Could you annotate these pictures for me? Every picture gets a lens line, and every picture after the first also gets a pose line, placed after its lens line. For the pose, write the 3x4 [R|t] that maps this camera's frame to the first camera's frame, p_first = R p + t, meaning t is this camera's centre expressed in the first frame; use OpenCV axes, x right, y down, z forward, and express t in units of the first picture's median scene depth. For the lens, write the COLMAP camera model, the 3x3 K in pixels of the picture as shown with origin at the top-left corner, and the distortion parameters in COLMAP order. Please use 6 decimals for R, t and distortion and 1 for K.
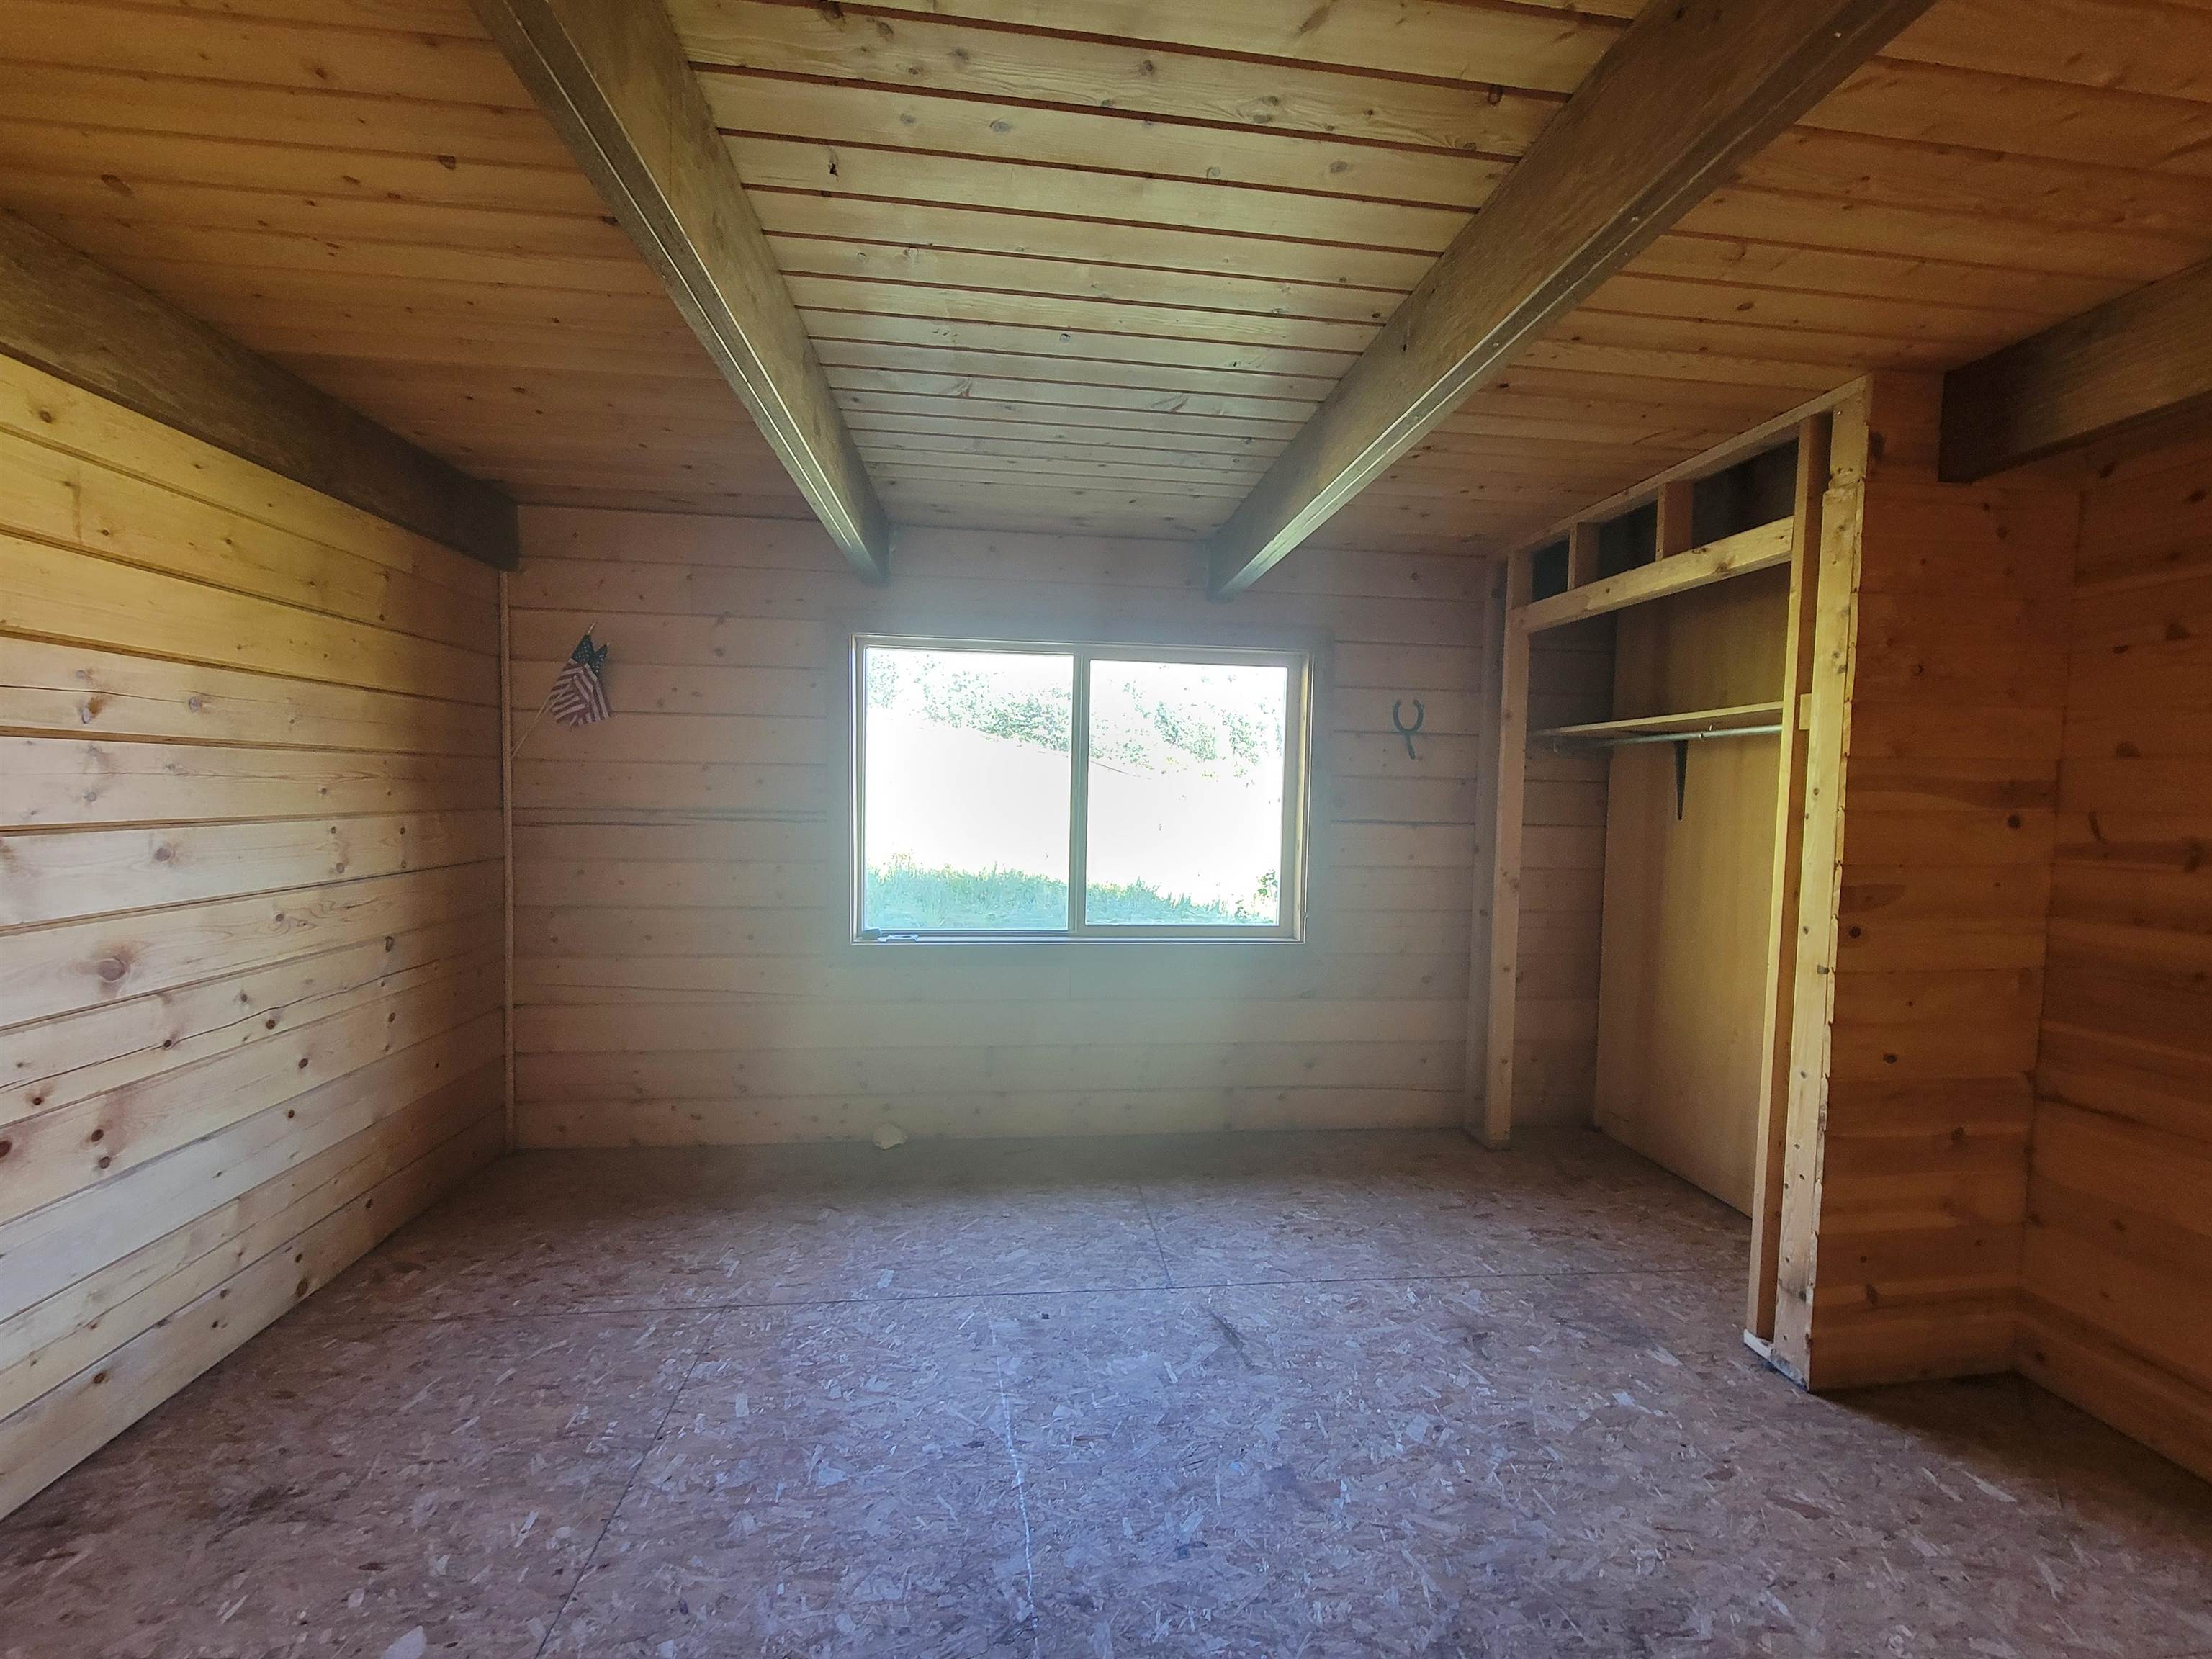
lens RADIAL K [[901.1, 0, 1106.0], [0, 901.1, 829.5], [0, 0, 1]] dist [0.001720, -0.000612]
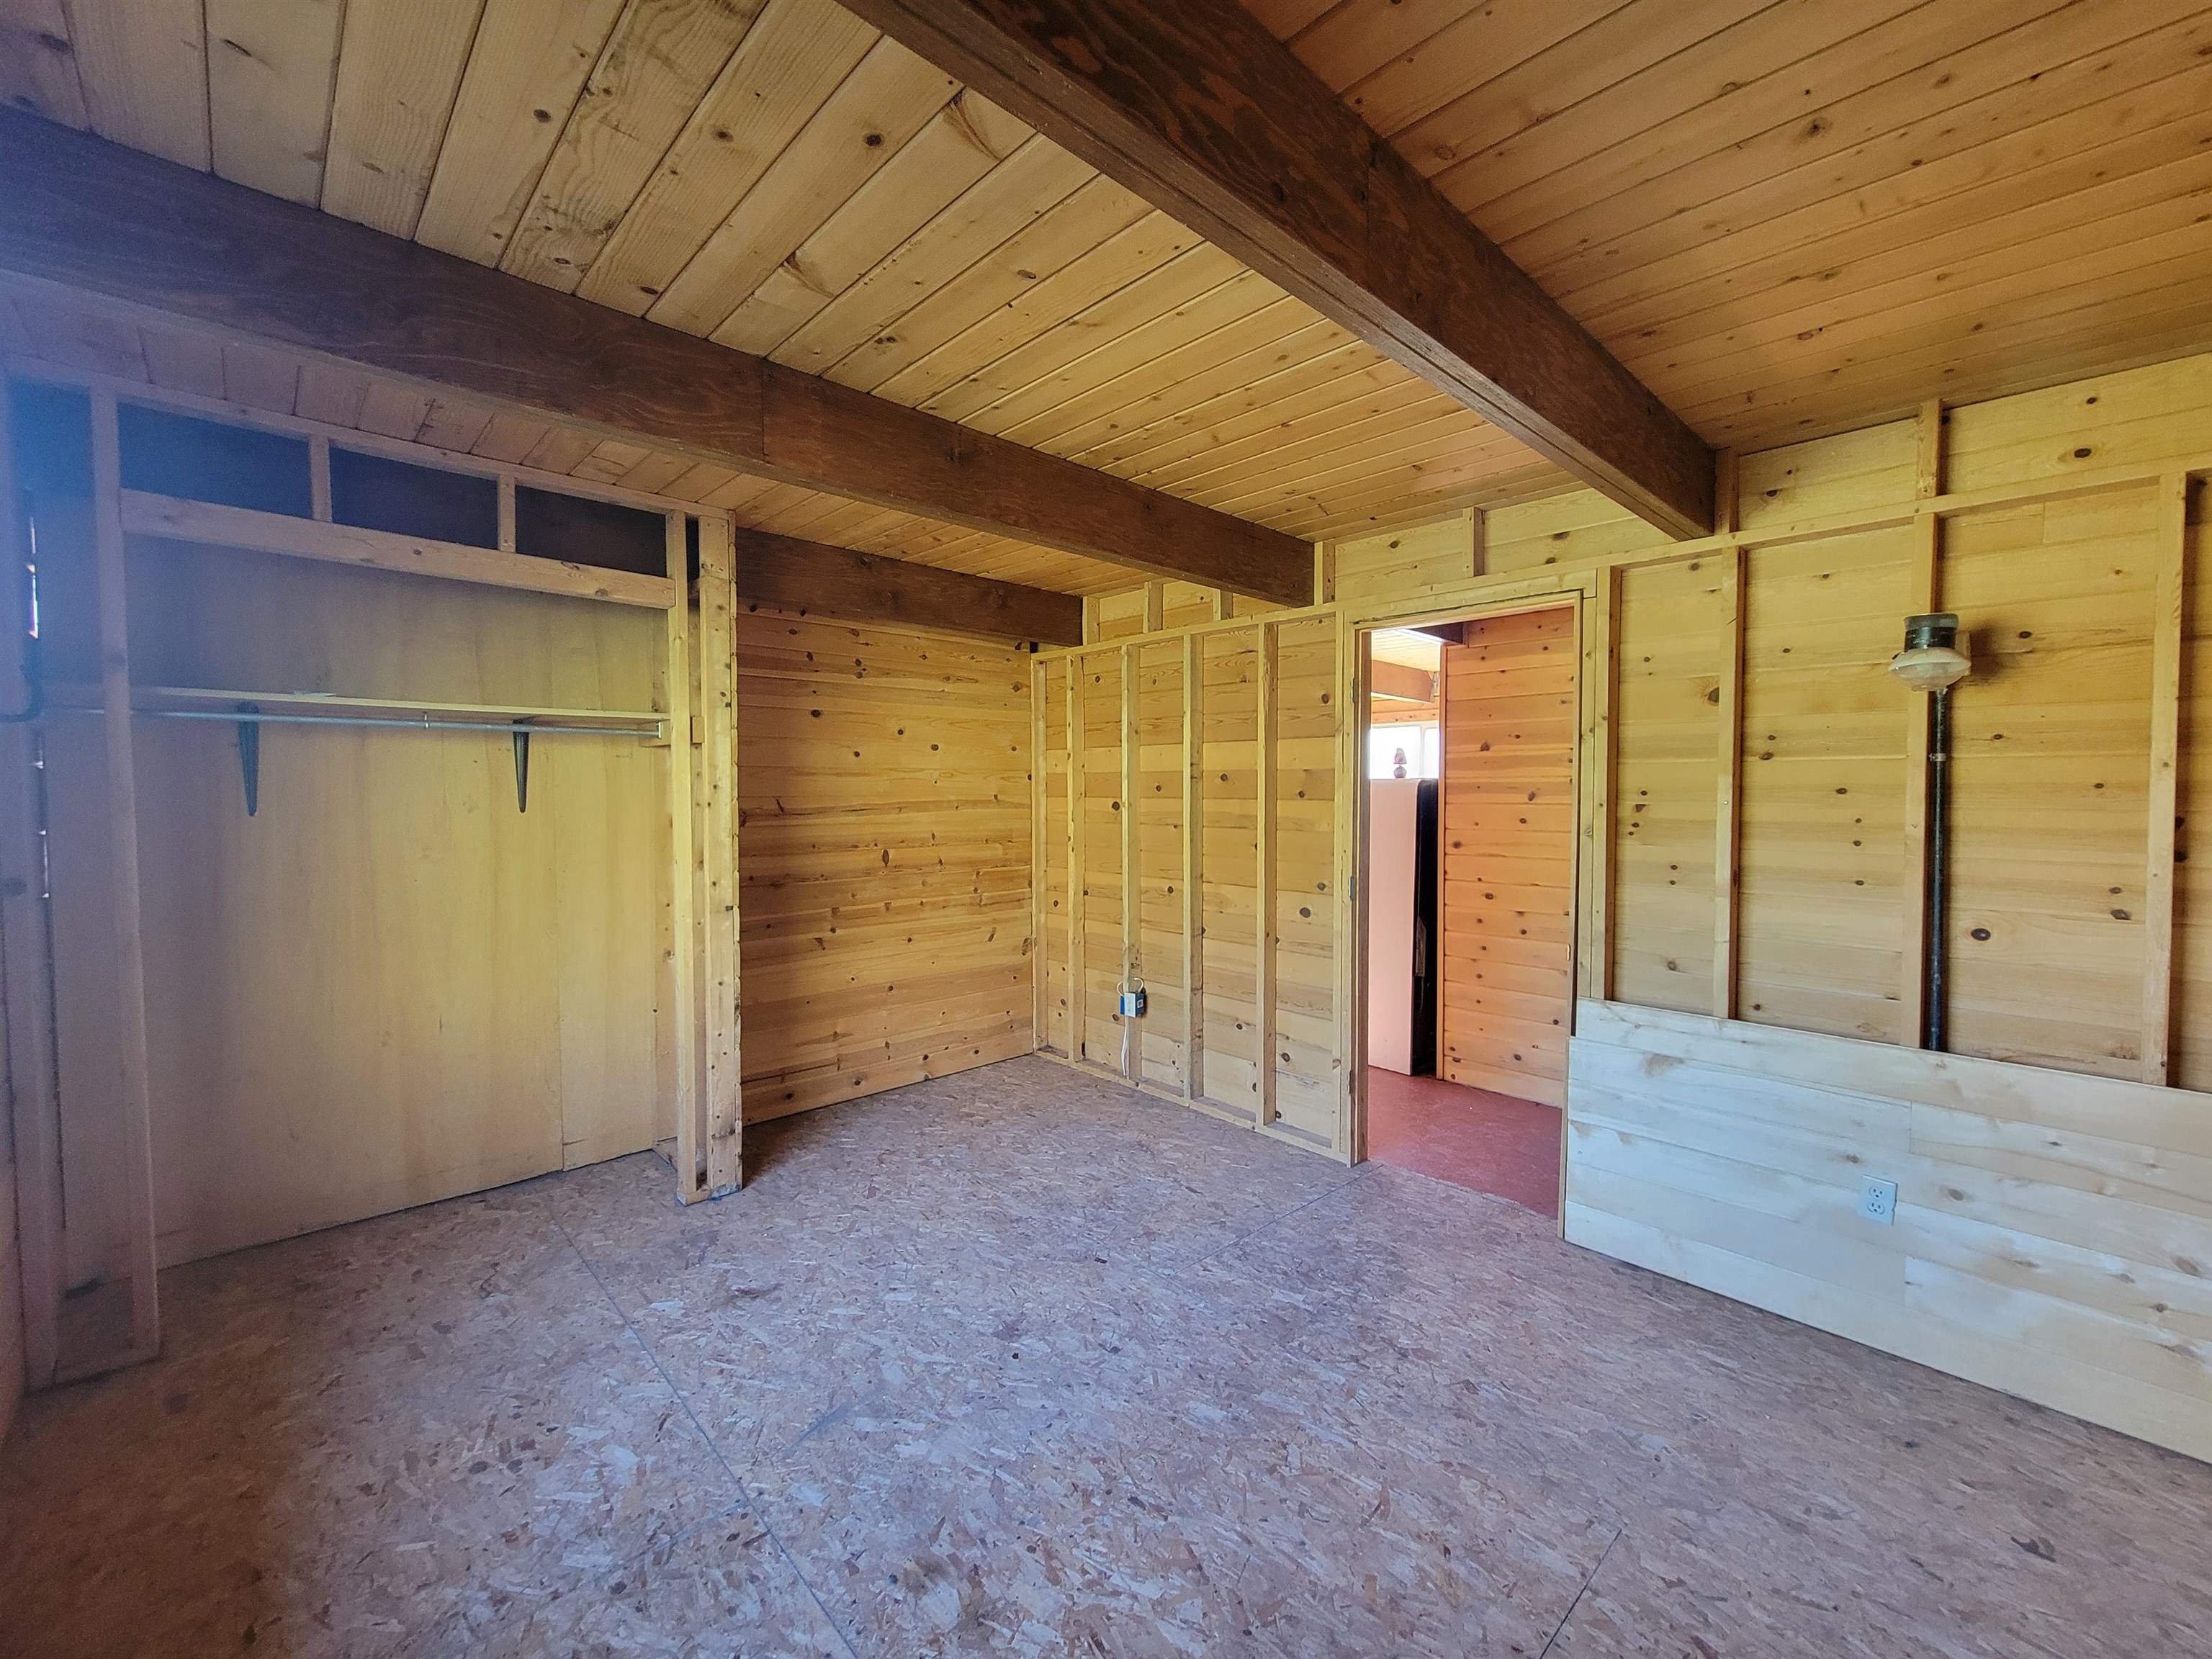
lens RADIAL K [[901.1, 0, 1106.0], [0, 901.1, 829.5], [0, 0, 1]] dist [0.001720, -0.000612]
pose [[-0.585524, -0.058560, 0.808537, -0.698768], [0.021490, 0.995916, 0.087694, -0.081831], [-0.810370, 0.068722, -0.581874, 1.257240]]
